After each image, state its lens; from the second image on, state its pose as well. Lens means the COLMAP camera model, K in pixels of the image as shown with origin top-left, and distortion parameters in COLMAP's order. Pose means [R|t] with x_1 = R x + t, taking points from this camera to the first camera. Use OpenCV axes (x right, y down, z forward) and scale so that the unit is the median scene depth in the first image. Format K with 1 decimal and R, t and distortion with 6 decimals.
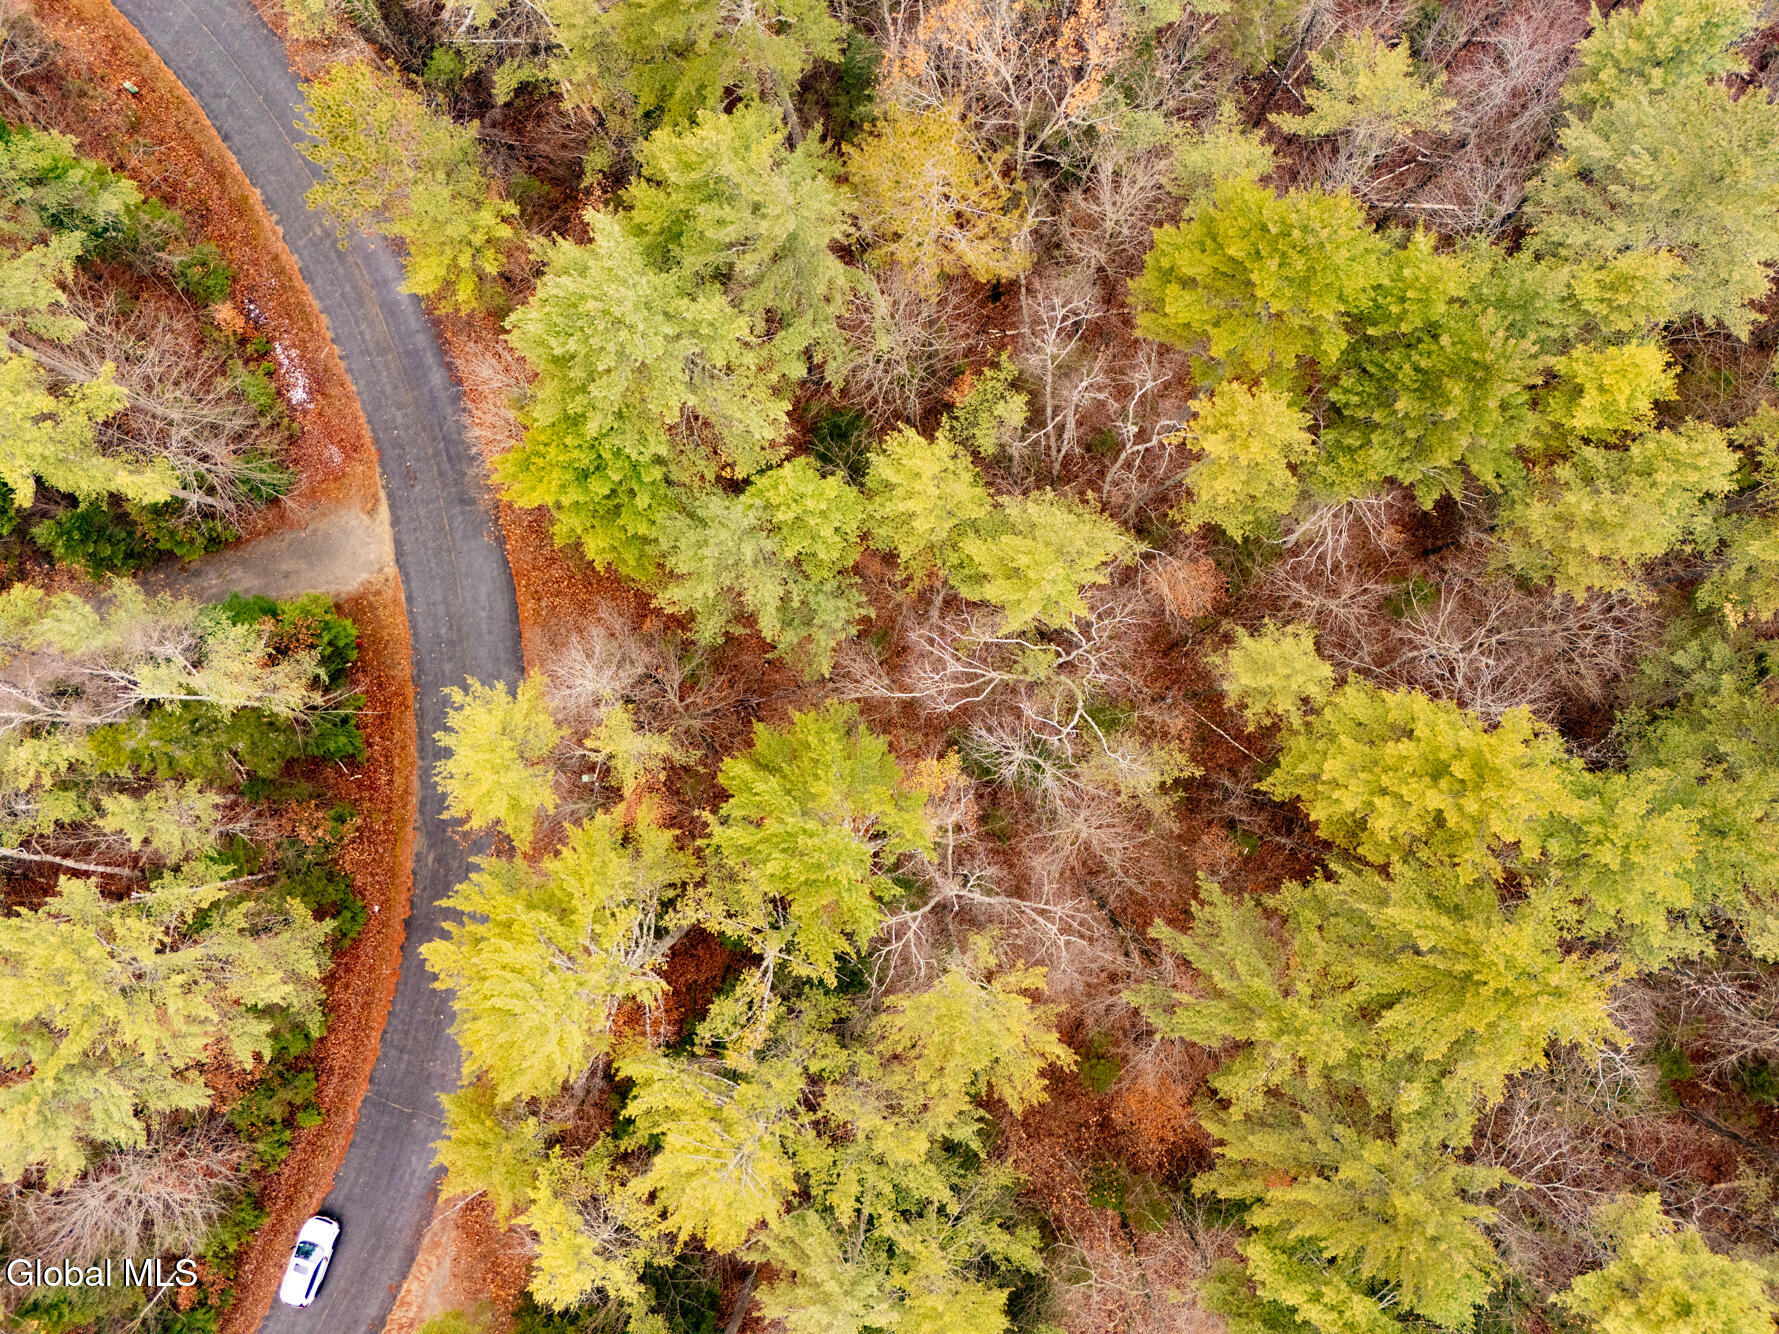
lens RADIAL K [[1308.1, 0, 894.0], [0, 1308.1, 672.1], [0, 0, 1]] dist [0.074163, -0.061590]
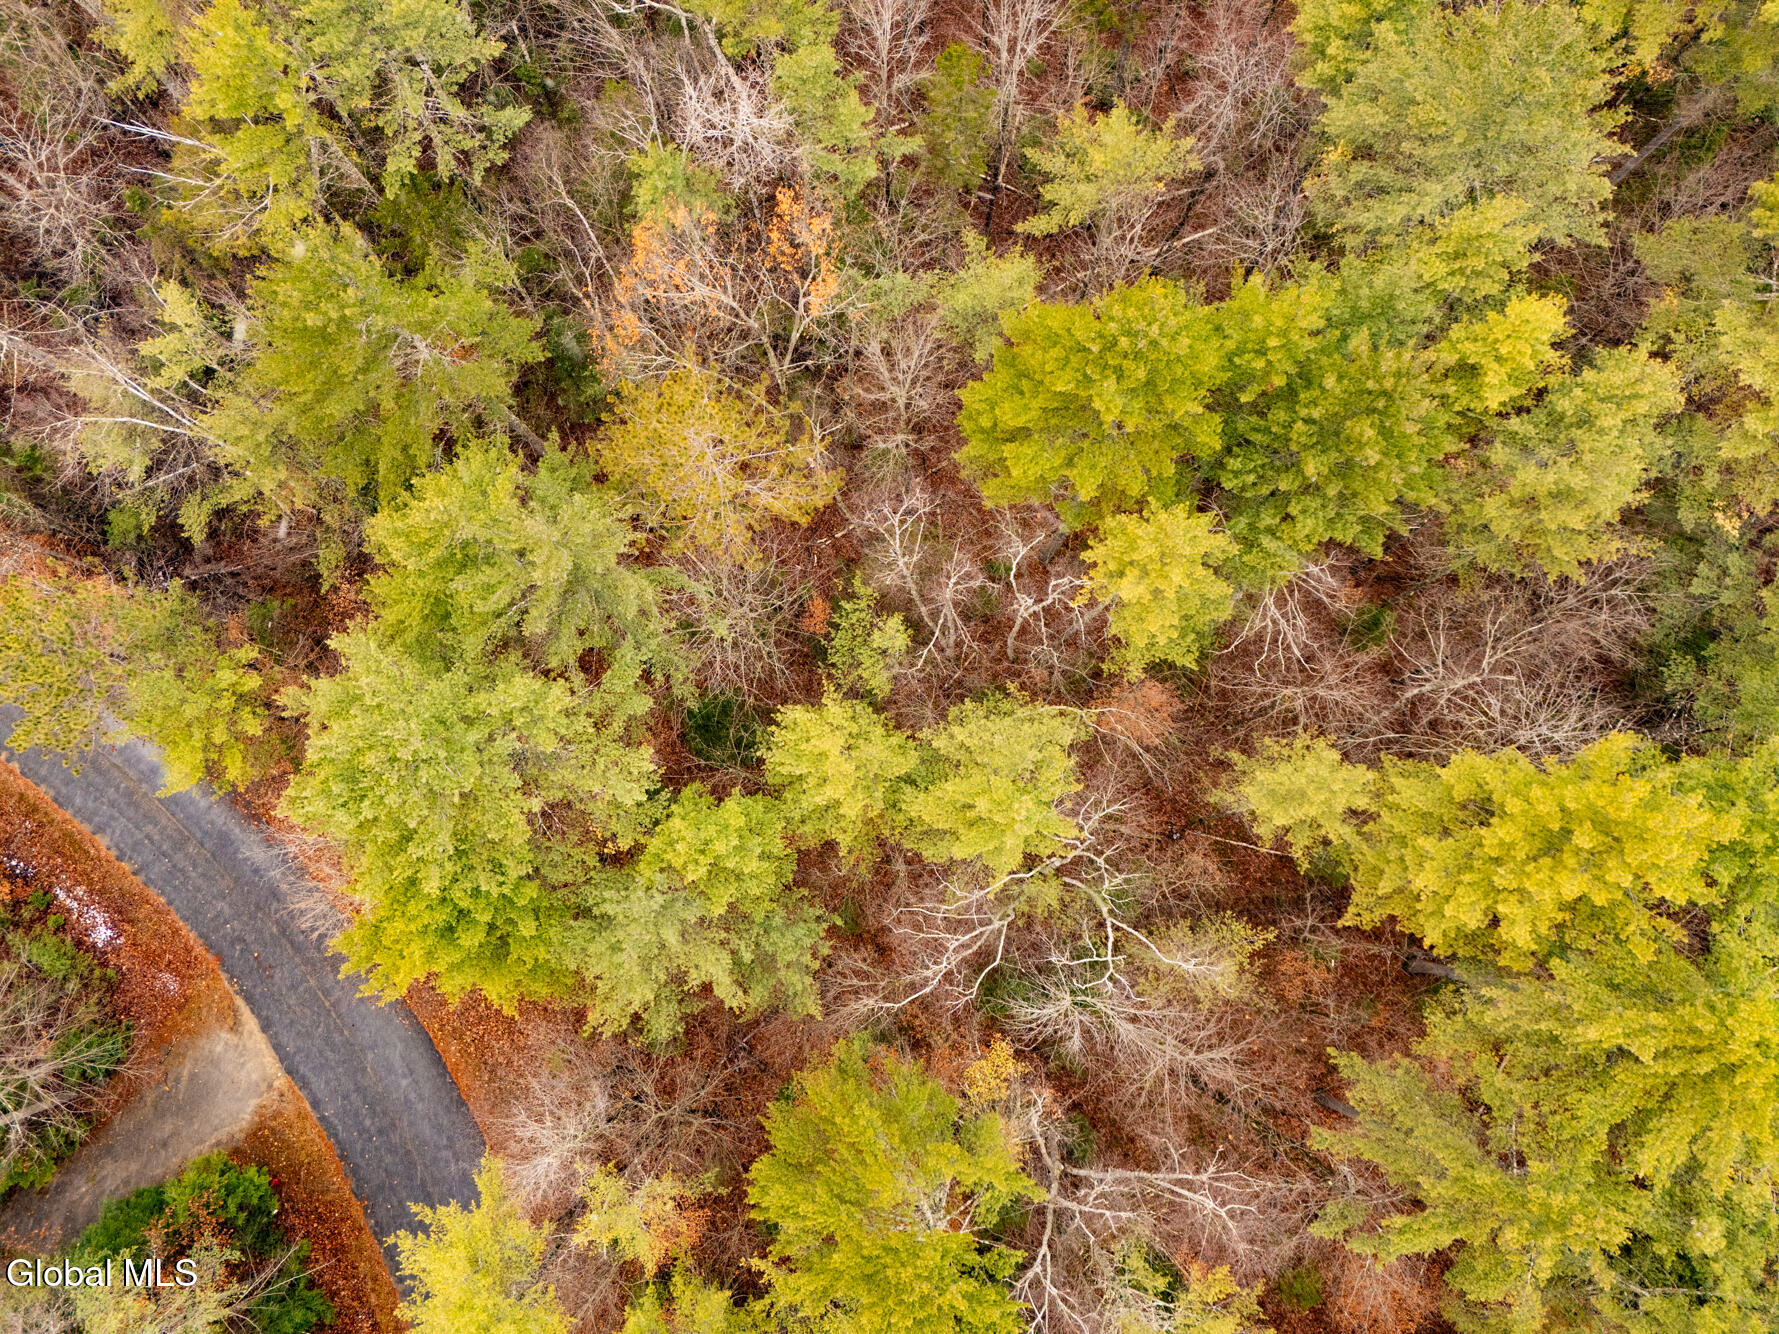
lens RADIAL K [[1308.1, 0, 892.6], [0, 1308.1, 667.4], [0, 0, 1]] dist [0.074163, -0.061590]
pose [[0.909048, -0.407891, 0.085187, 0.010110], [0.414801, 0.905266, -0.091840, -0.103151], [-0.039656, 0.118823, 0.992123, 0.155028]]
